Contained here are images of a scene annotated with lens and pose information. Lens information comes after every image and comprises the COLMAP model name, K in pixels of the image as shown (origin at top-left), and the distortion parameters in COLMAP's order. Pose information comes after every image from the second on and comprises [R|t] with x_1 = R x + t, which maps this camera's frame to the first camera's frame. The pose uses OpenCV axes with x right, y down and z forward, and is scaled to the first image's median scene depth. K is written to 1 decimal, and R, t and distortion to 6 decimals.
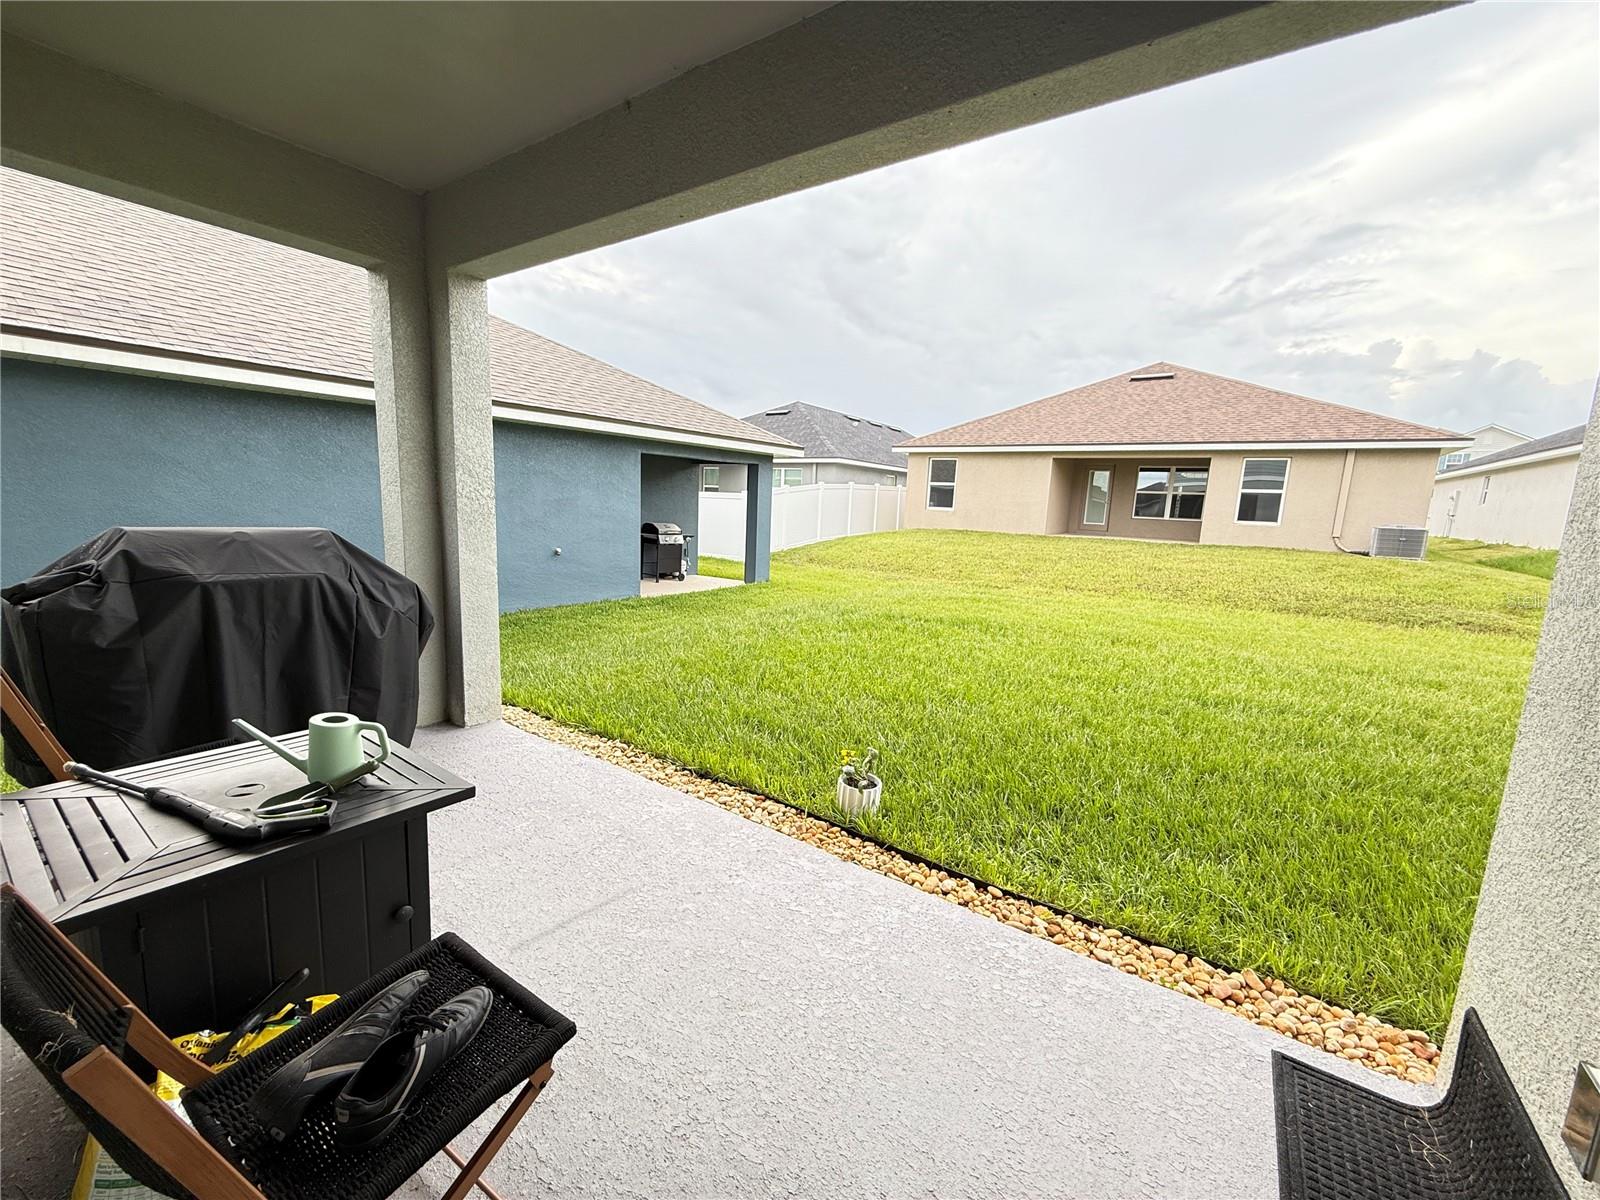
lens RADIAL K [[637.5, 0, 794.8], [0, 637.5, 600.8], [0, 0, 1]] dist [-0.002167, -0.000119]
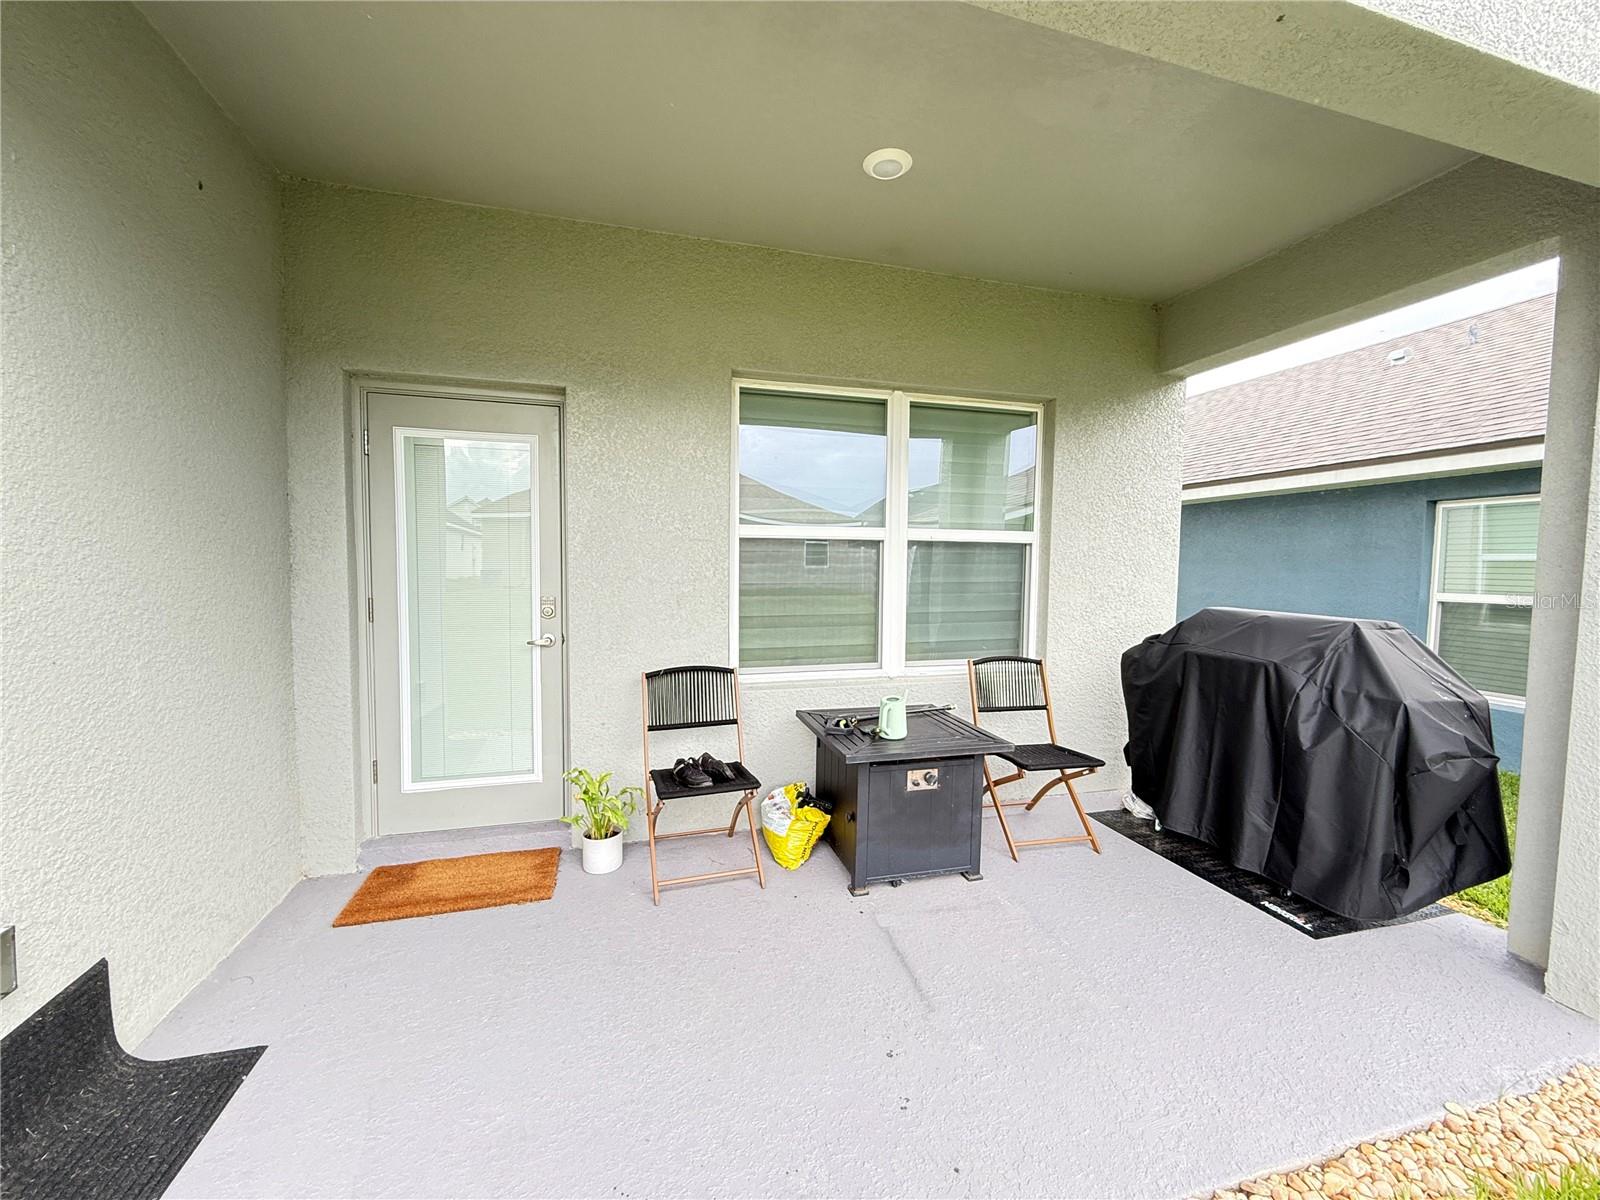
lens RADIAL K [[637.5, 0, 802.8], [0, 637.5, 599.0], [0, 0, 1]] dist [-0.002167, -0.000119]
pose [[-0.634840, 0.010503, -0.772572, 0.565223], [-0.140478, 0.981673, 0.128780, -0.183007], [0.759765, 0.190284, -0.621730, 1.127219]]
